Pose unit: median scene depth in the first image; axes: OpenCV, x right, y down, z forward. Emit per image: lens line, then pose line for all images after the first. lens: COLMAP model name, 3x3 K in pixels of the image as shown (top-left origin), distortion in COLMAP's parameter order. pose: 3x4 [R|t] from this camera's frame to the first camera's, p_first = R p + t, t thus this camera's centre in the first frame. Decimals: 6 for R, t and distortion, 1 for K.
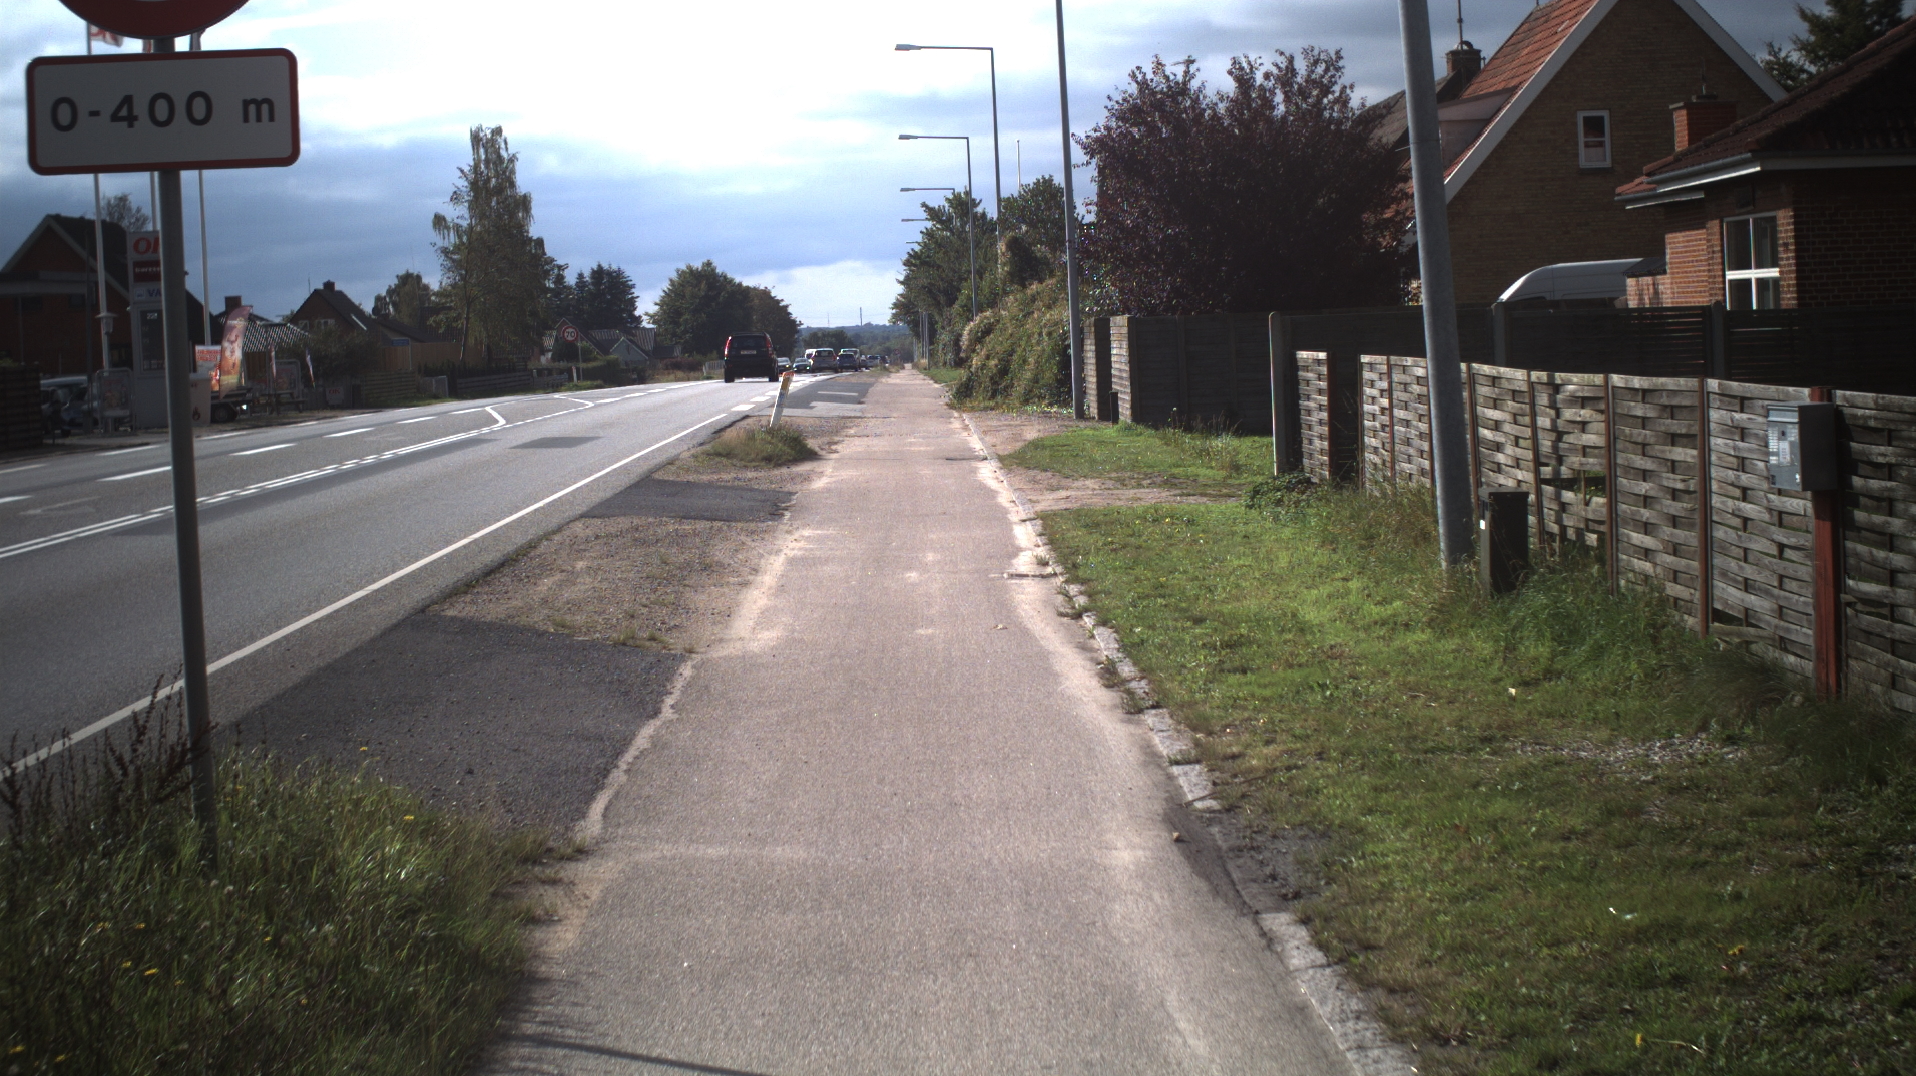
lens RADIAL K [[3260.5, 0, 958.0], [0, 3260.5, 538.0], [0, 0, 1]] dist [-0.281077, 0.135126]
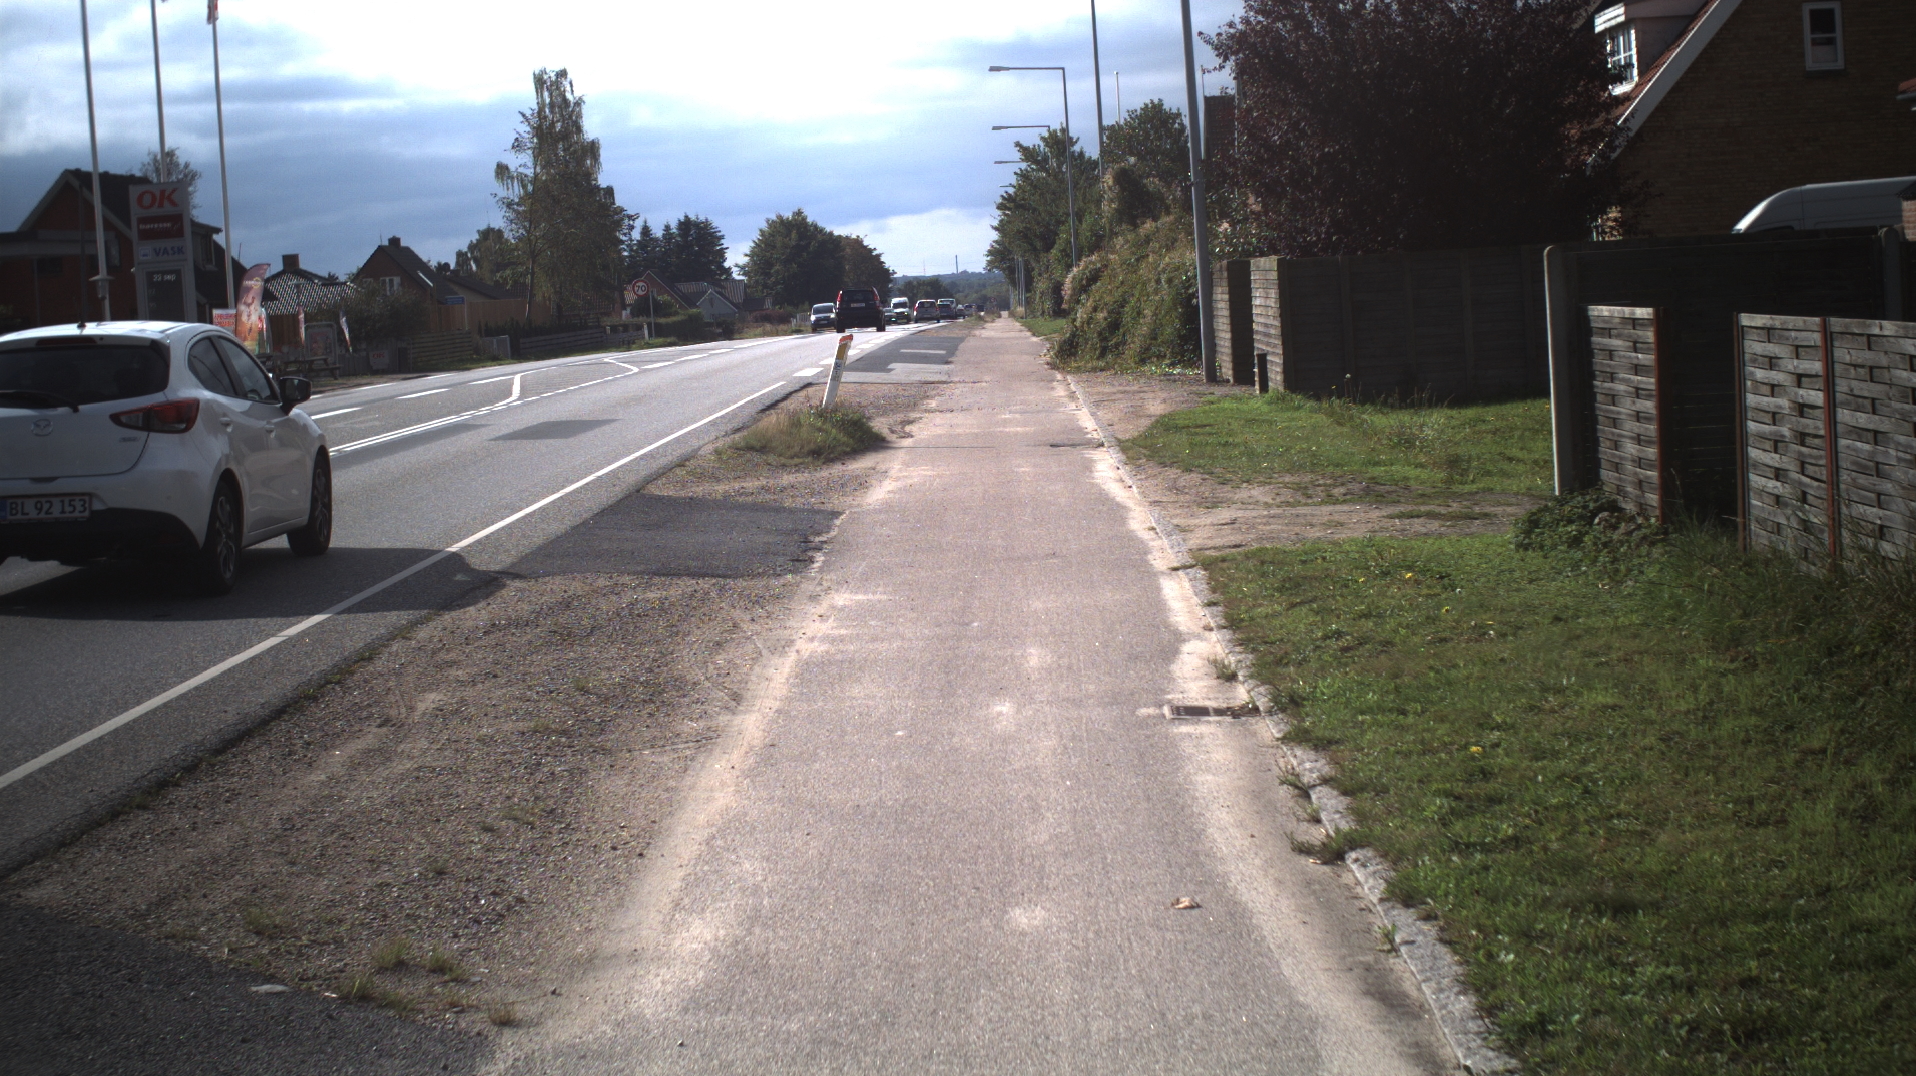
lens RADIAL K [[3260.5, 0, 958.0], [0, 3260.5, 538.0], [0, 0, 1]] dist [-0.281077, 0.135126]
pose [[0.999414, -0.014967, -0.030800, -0.001375], [0.015464, 0.999753, 0.015967, -0.009681], [0.030553, -0.016434, 0.999398, 0.146460]]
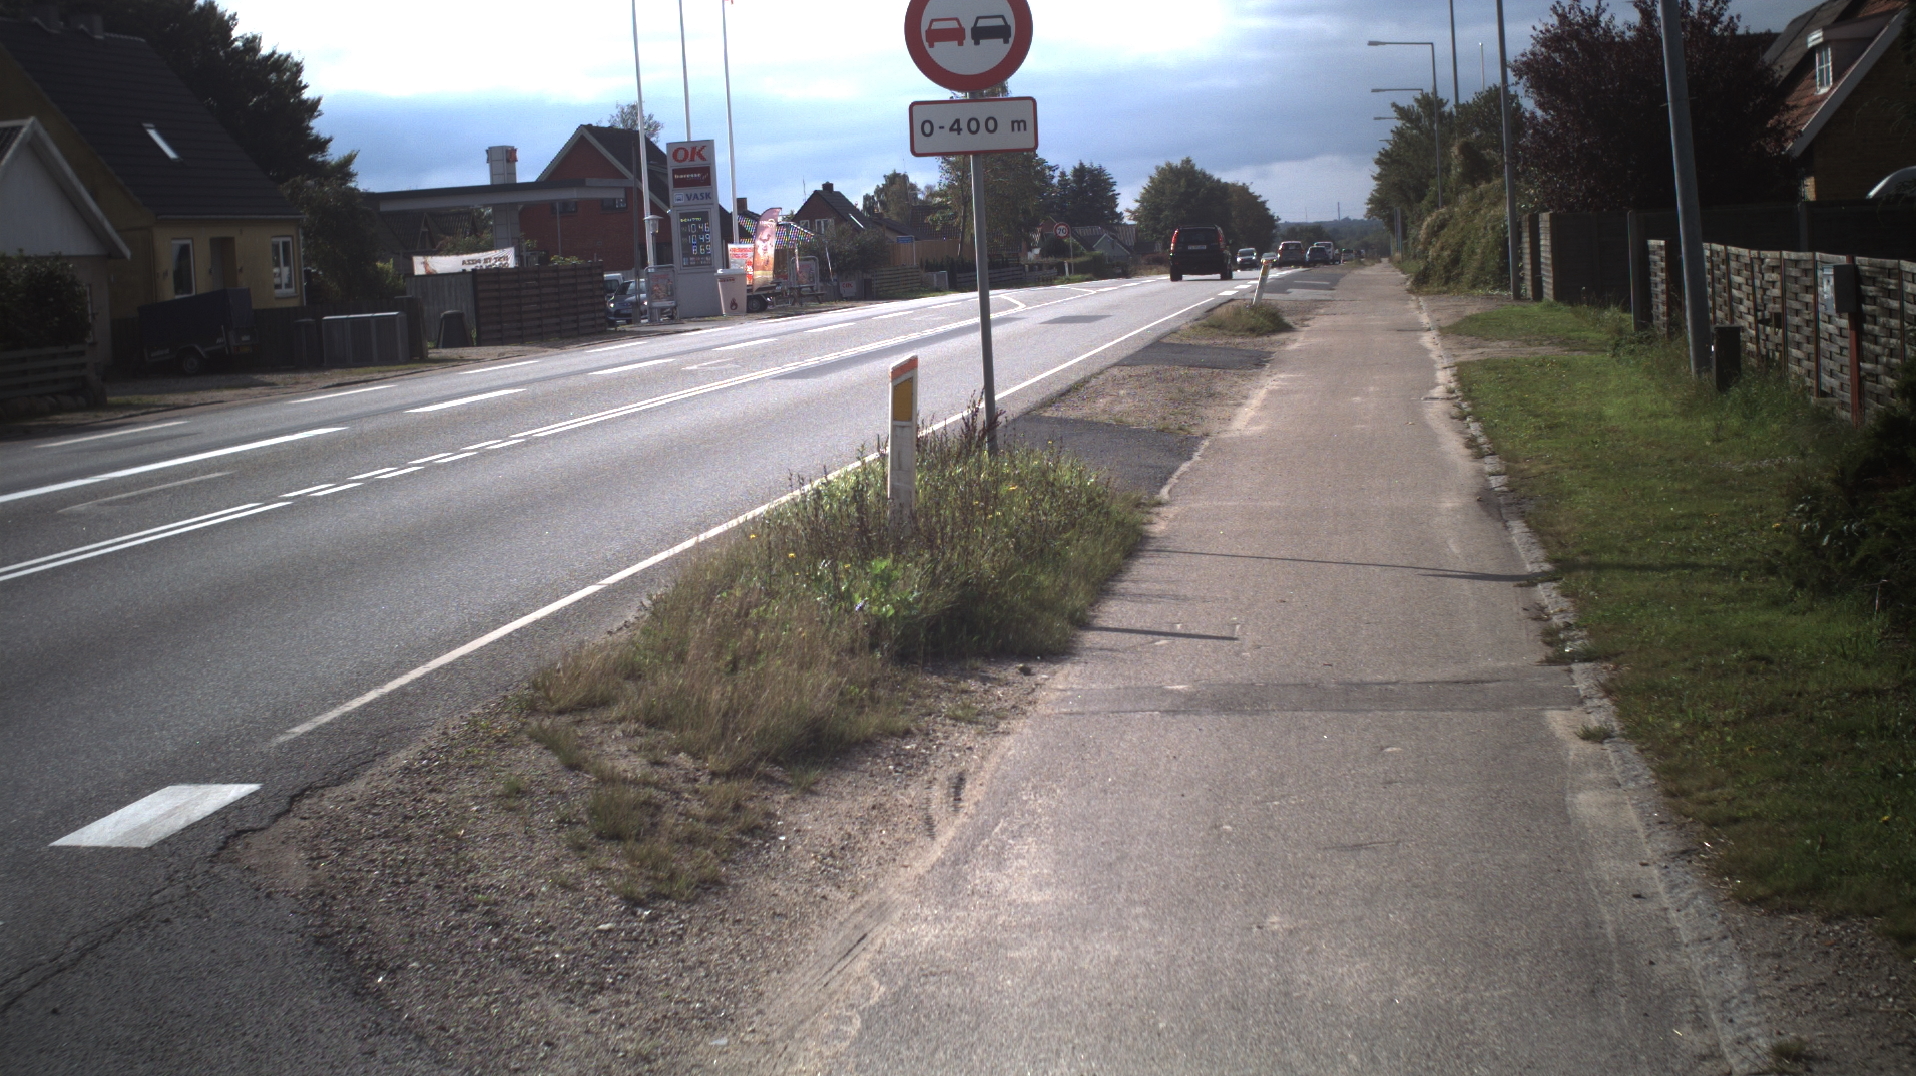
lens RADIAL K [[3260.5, 0, 958.0], [0, 3260.5, 538.0], [0, 0, 1]] dist [-0.281077, 0.135126]
pose [[0.989216, 0.000051, -0.146465, 0.007286], [0.004635, 0.999488, 0.031656, 0.009097], [0.146391, -0.031994, 0.988709, -0.144545]]
